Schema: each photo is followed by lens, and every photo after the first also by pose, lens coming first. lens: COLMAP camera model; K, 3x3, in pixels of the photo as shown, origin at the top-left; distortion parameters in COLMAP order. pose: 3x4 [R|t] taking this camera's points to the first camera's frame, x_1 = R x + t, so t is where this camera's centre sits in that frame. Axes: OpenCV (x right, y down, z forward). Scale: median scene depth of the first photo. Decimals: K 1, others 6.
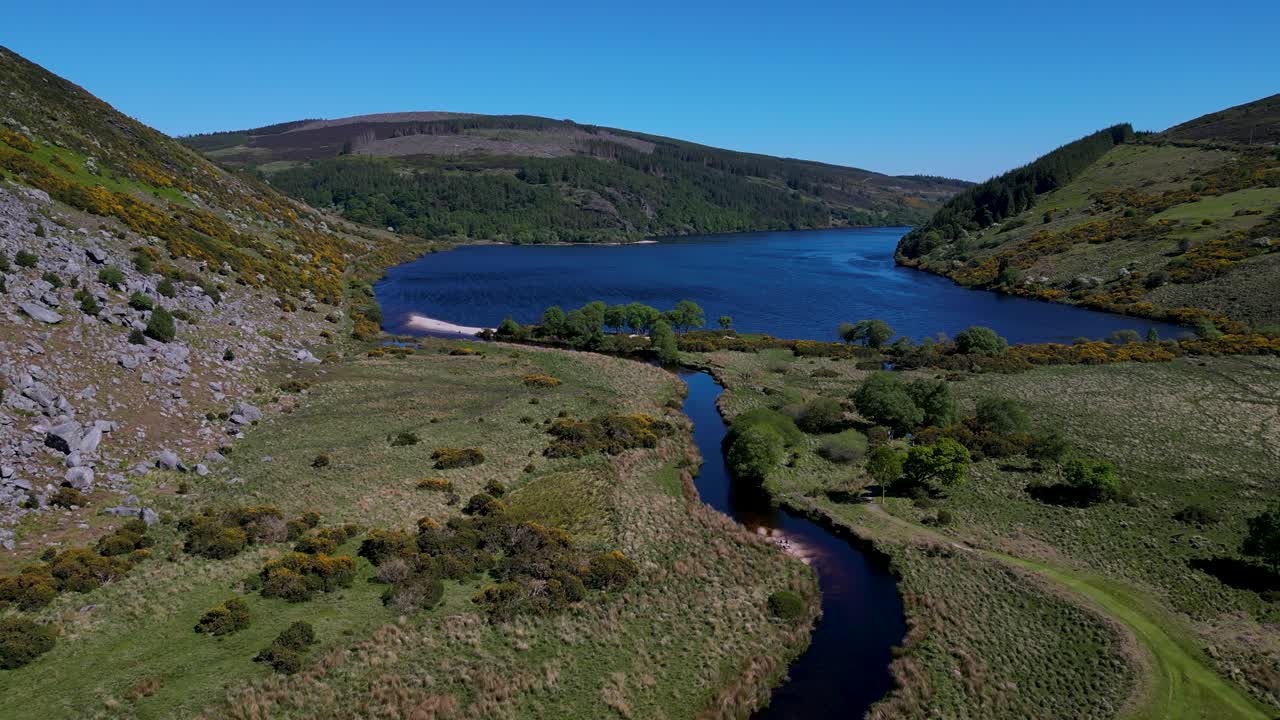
lens RADIAL K [[952.7, 0, 640.0], [0, 952.7, 360.0], [0, 0, 1]] dist [0.003478, -0.003923]
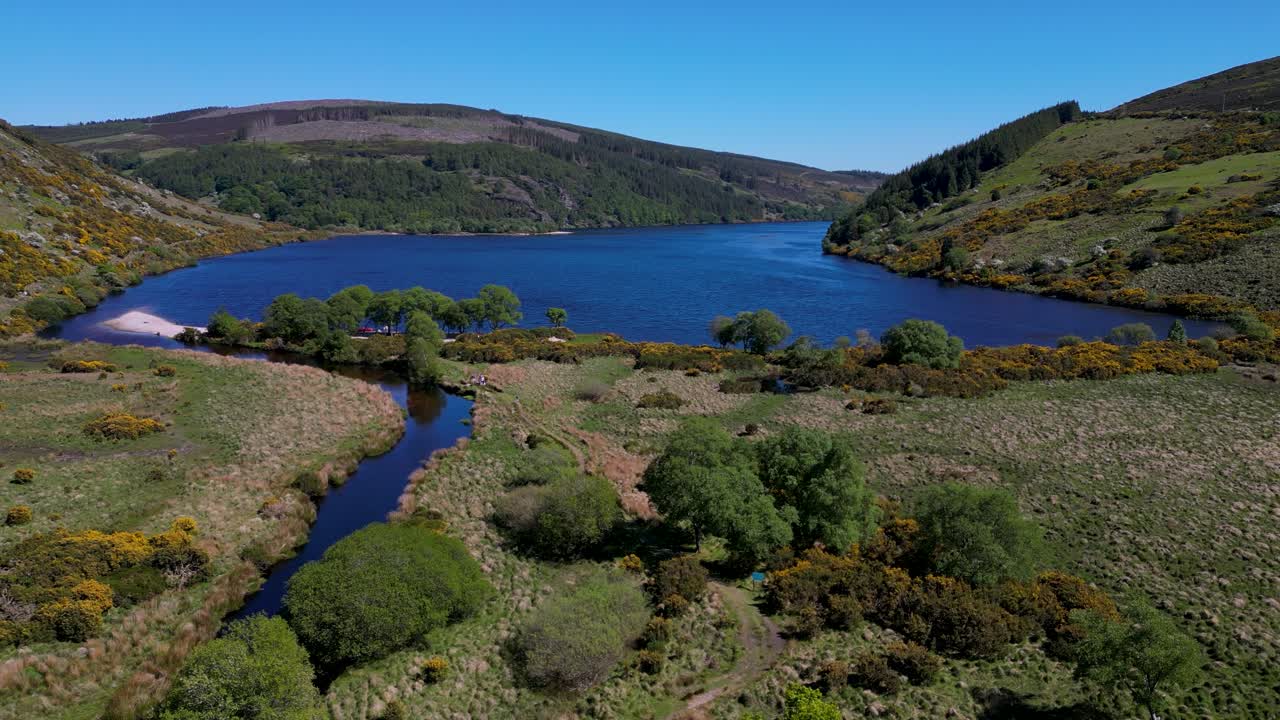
lens RADIAL K [[952.7, 0, 640.0], [0, 952.7, 360.0], [0, 0, 1]] dist [0.003478, -0.003923]
pose [[0.998276, -0.008402, 0.058089, 0.054612], [0.008361, 0.999965, 0.000960, -0.004279], [-0.058095, -0.000473, 0.998311, 0.154536]]
